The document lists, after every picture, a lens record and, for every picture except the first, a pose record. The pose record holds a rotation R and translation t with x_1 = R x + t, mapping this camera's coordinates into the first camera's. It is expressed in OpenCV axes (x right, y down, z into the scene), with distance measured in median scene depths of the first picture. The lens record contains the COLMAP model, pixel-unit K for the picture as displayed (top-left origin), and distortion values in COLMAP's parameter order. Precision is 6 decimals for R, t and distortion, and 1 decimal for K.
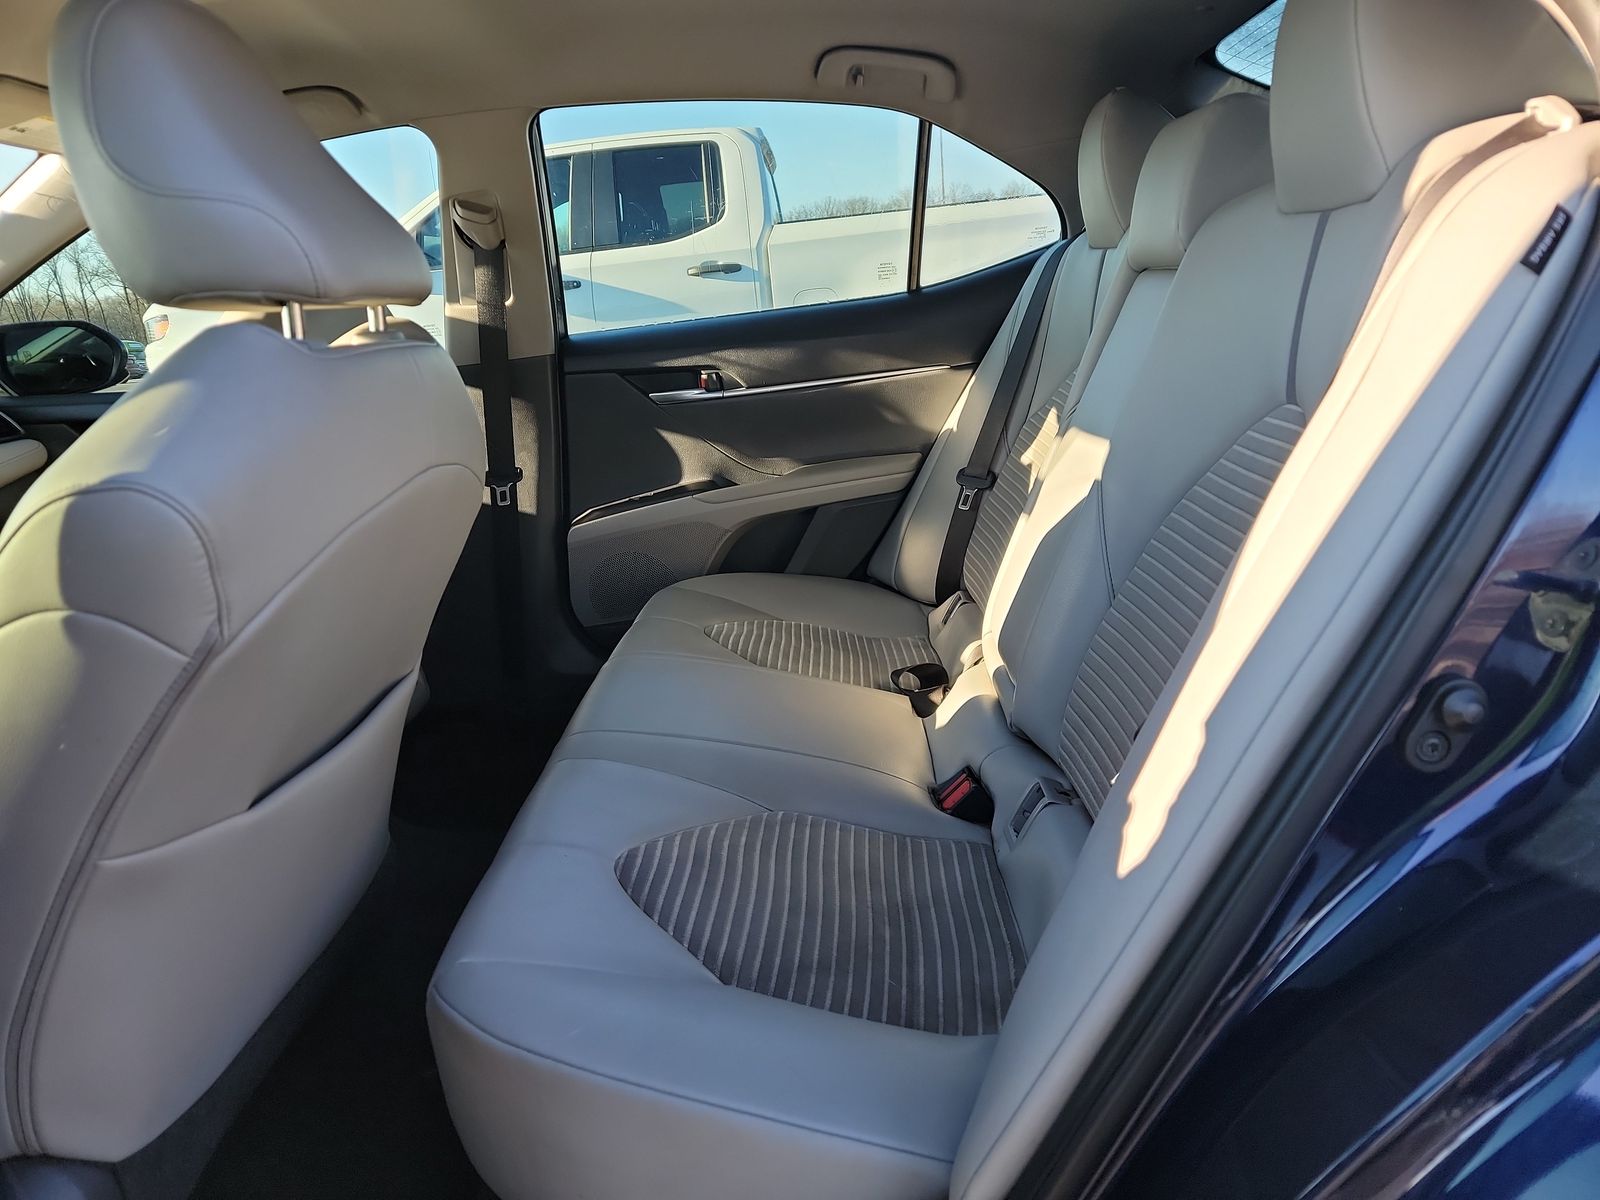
lens RADIAL K [[1111.2, 0, 799.8], [0, 1111.2, 599.7], [0, 0, 1]] dist [0.031498, -0.029558]
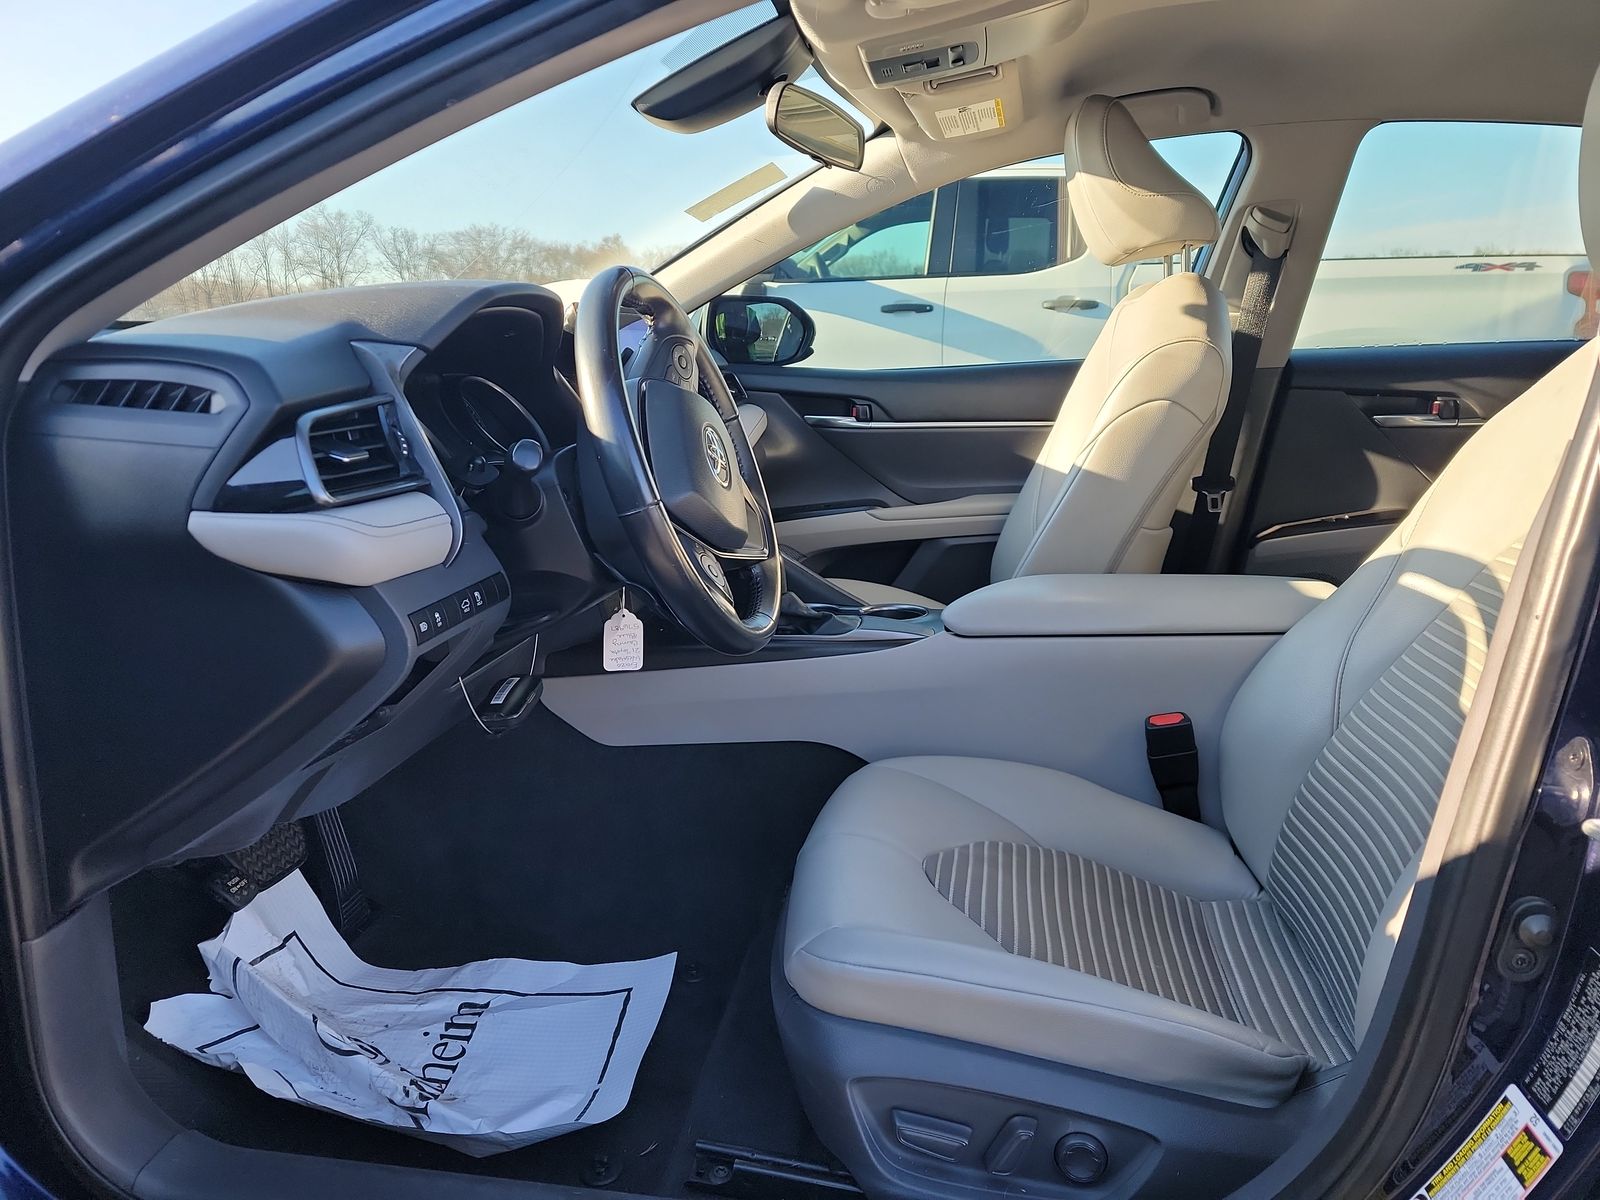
lens RADIAL K [[1111.2, 0, 799.2], [0, 1111.2, 599.6], [0, 0, 1]] dist [0.031498, -0.029558]
pose [[0.989884, 0.109537, -0.090173, -0.528712], [-0.112582, 0.993208, -0.029389, 0.062360], [0.086342, 0.039244, 0.995492, -0.020275]]
